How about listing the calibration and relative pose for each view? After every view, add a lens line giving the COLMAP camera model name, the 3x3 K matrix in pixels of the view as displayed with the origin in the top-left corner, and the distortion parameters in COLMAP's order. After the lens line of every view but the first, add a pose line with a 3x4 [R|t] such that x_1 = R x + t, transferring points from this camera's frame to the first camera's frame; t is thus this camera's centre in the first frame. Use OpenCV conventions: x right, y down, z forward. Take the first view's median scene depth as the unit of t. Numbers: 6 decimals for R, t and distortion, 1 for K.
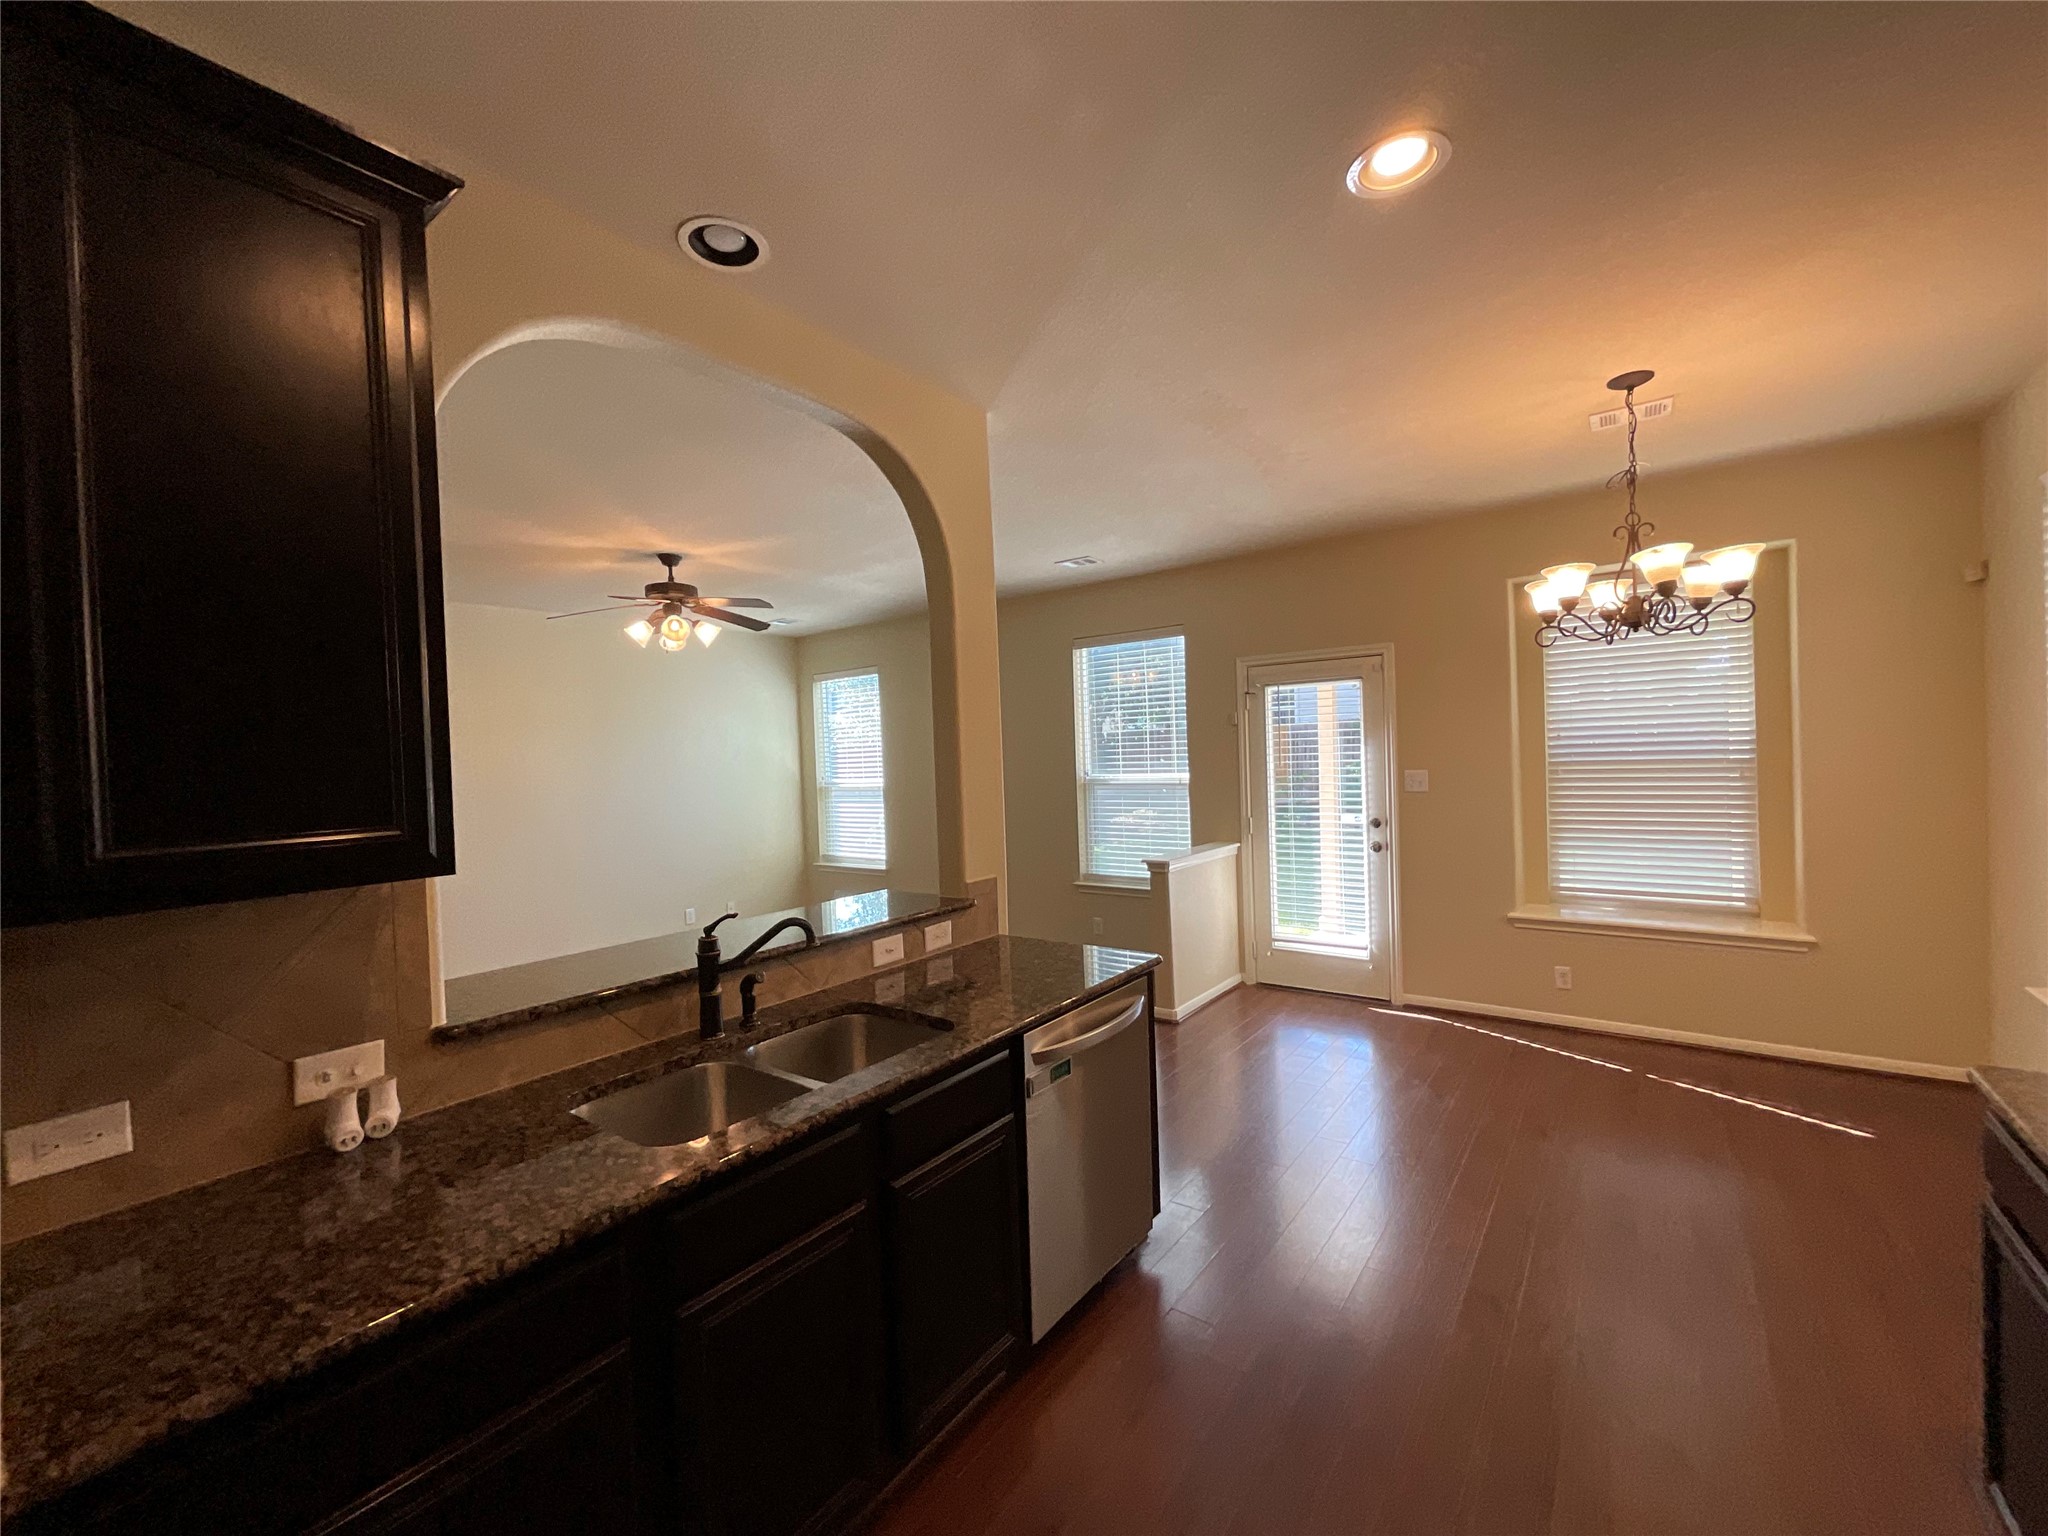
lens RADIAL K [[830.6, 0, 1020.7], [0, 830.6, 755.9], [0, 0, 1]] dist [-0.002234, 0.001923]
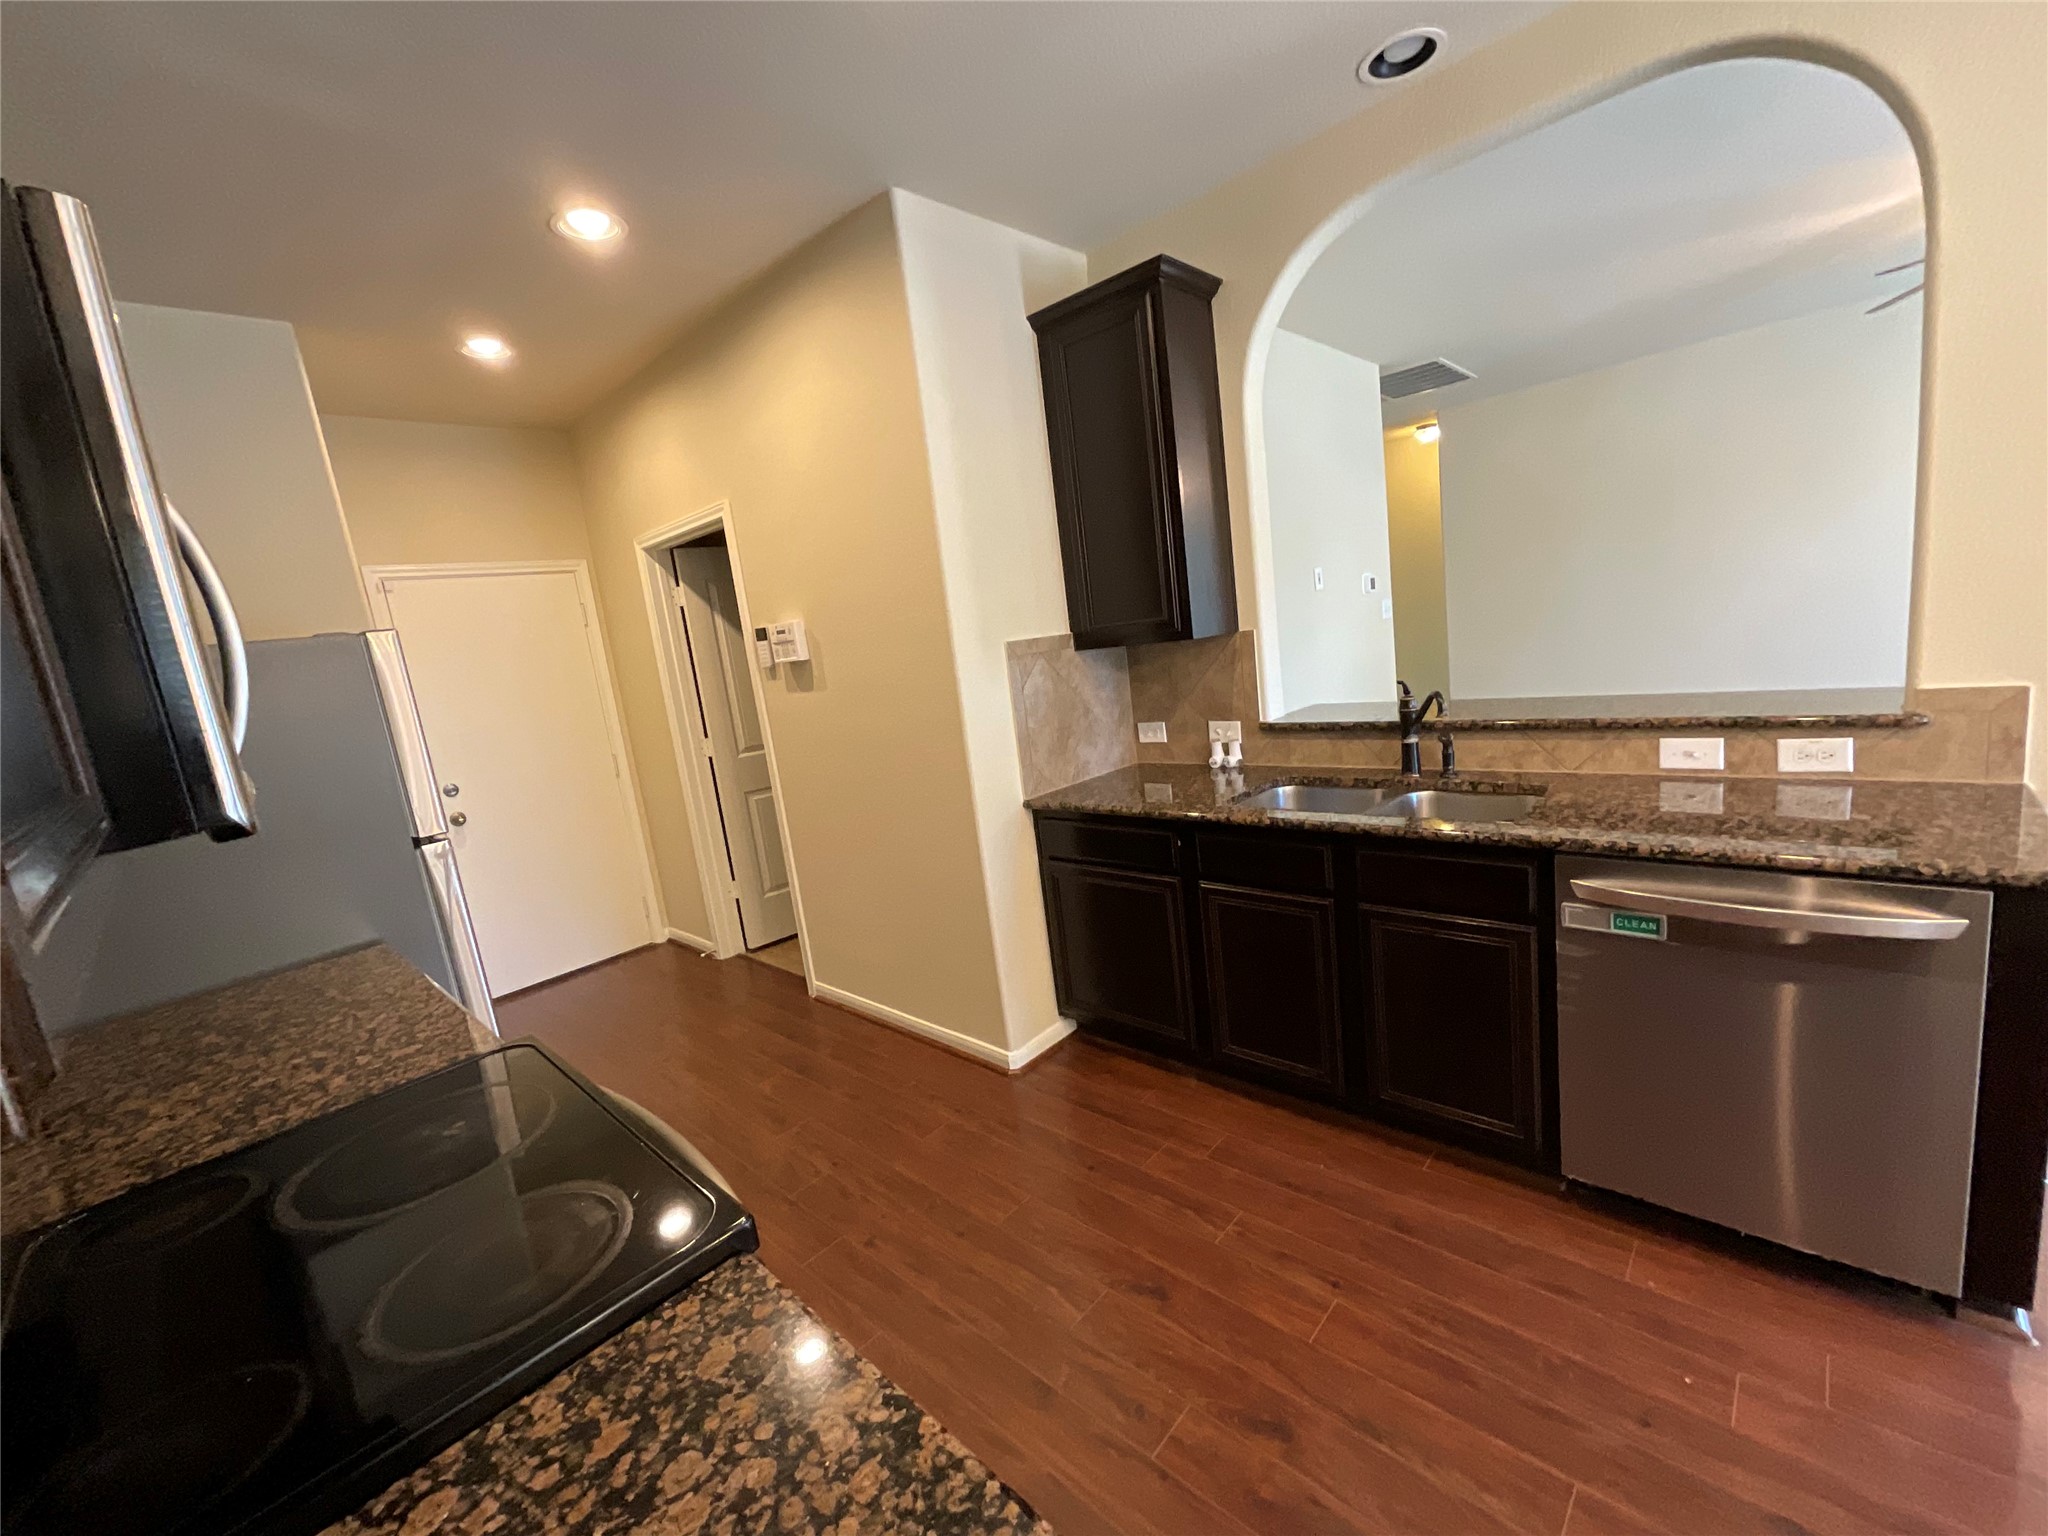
lens RADIAL K [[830.6, 0, 1024.1], [0, 830.6, 765.5], [0, 0, 1]] dist [-0.002234, 0.001923]
pose [[-0.109243, 0.213908, -0.970726, 0.735269], [0.132063, 0.971037, 0.199115, -0.007666], [0.985203, -0.106445, -0.134328, 0.461817]]
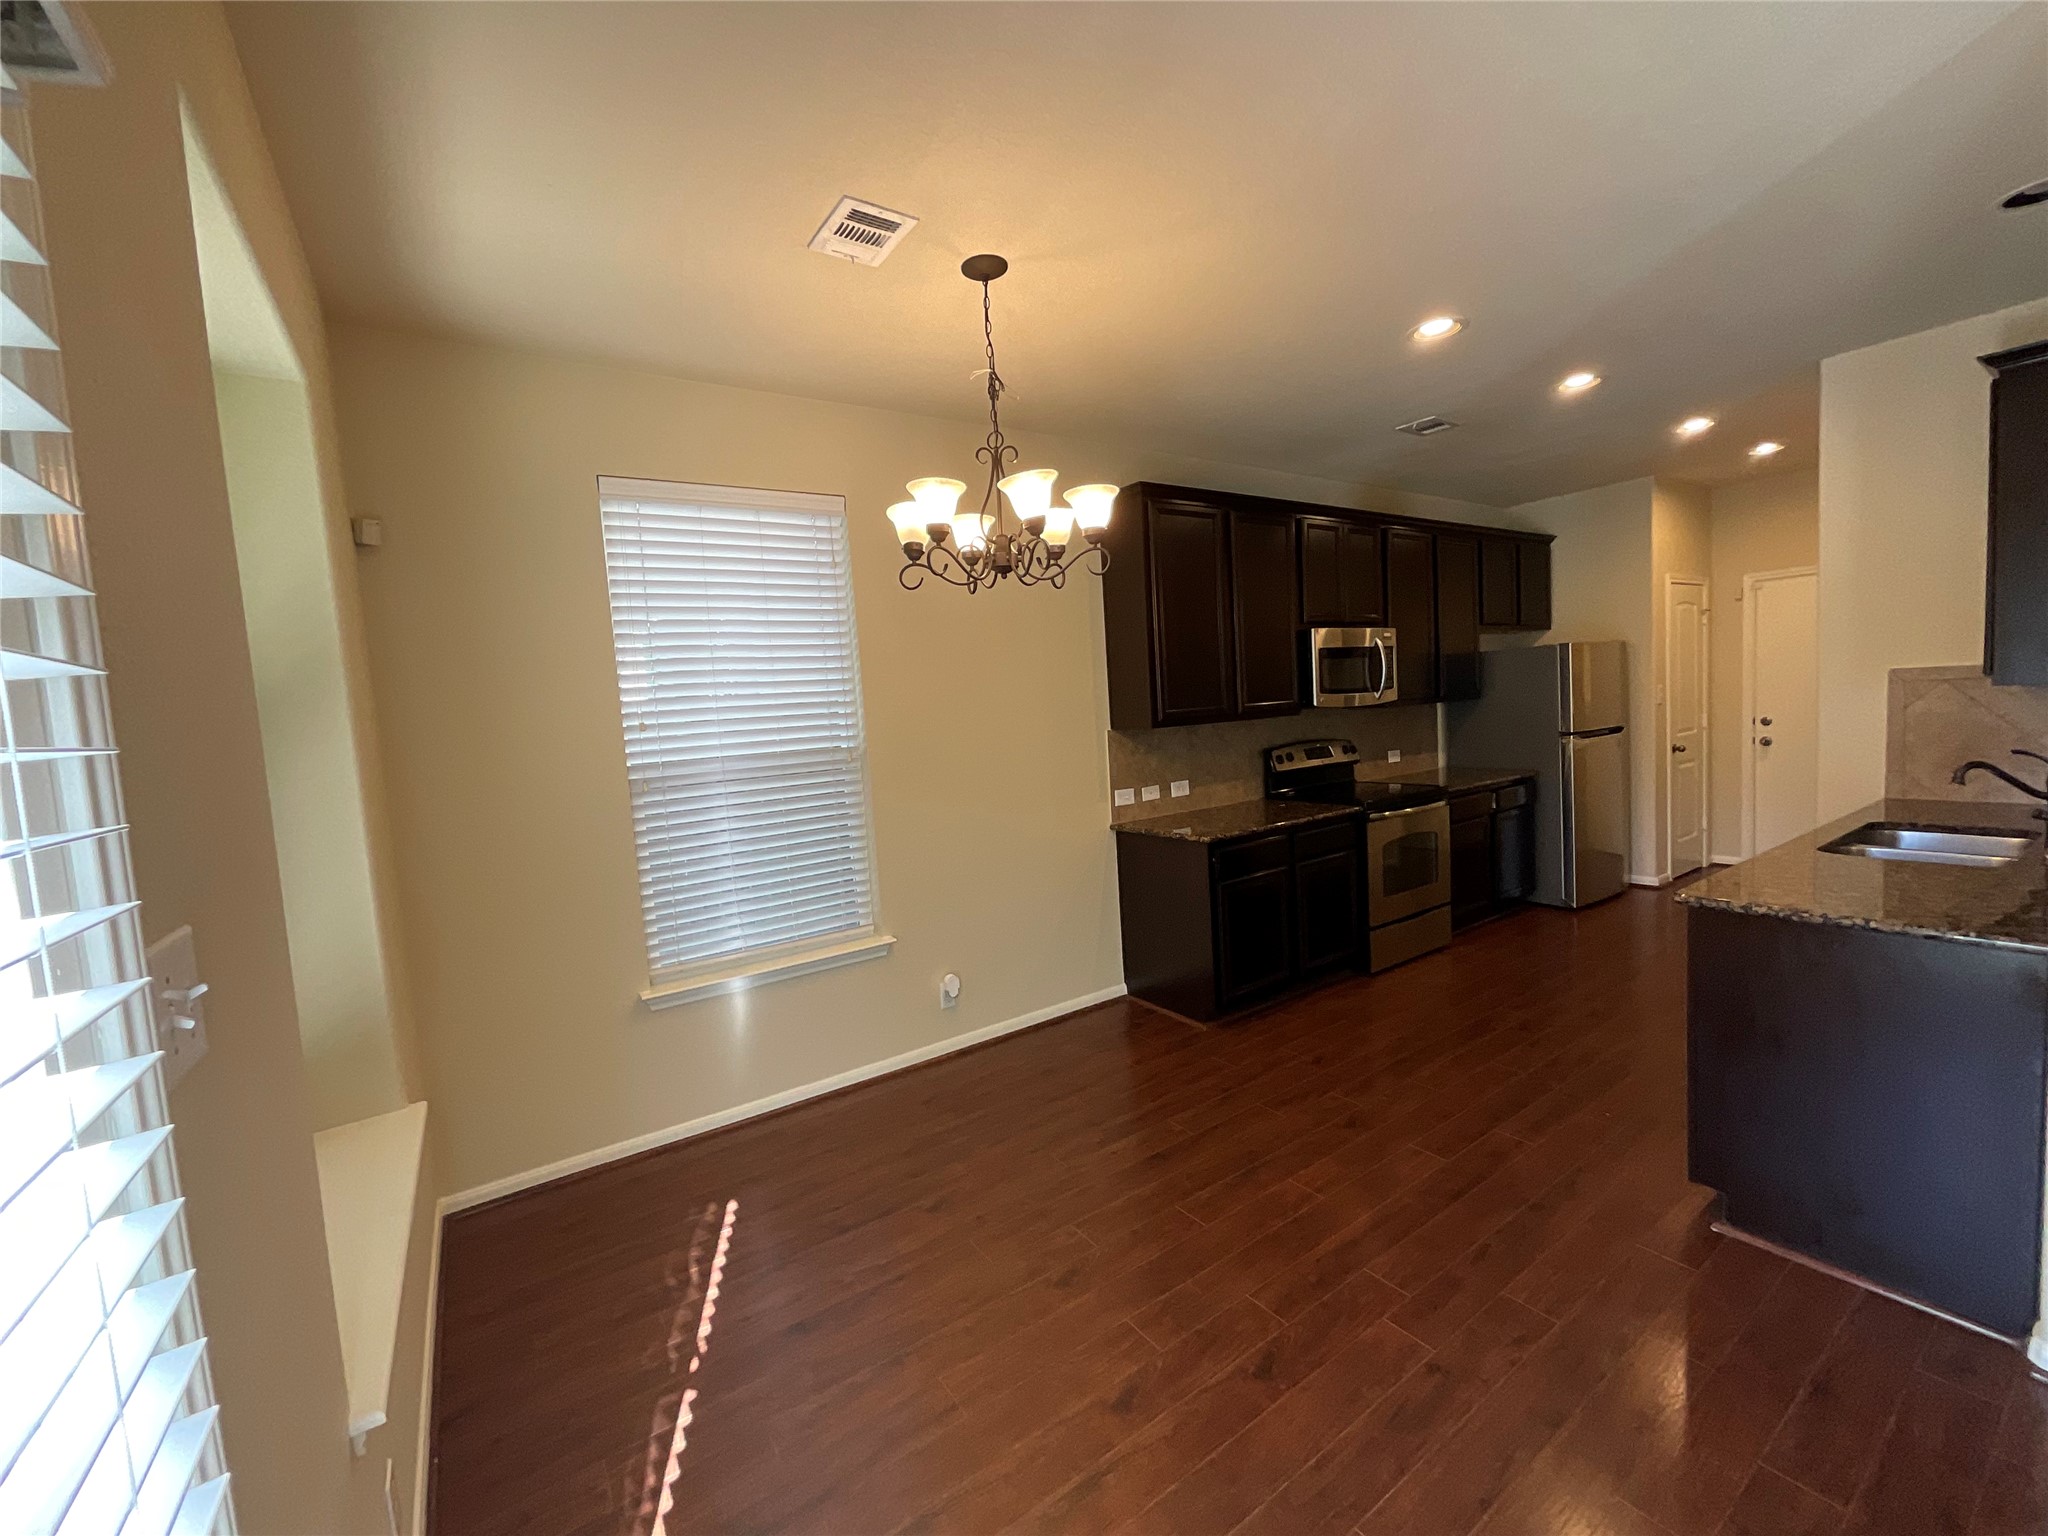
lens RADIAL K [[830.6, 0, 1023.5], [0, 830.6, 770.4], [0, 0, 1]] dist [-0.002234, 0.001923]
pose [[-0.940648, 0.067834, 0.332535, 0.536695], [0.095536, 0.993124, 0.067656, -0.014768], [-0.325659, 0.095409, -0.940661, 2.116343]]
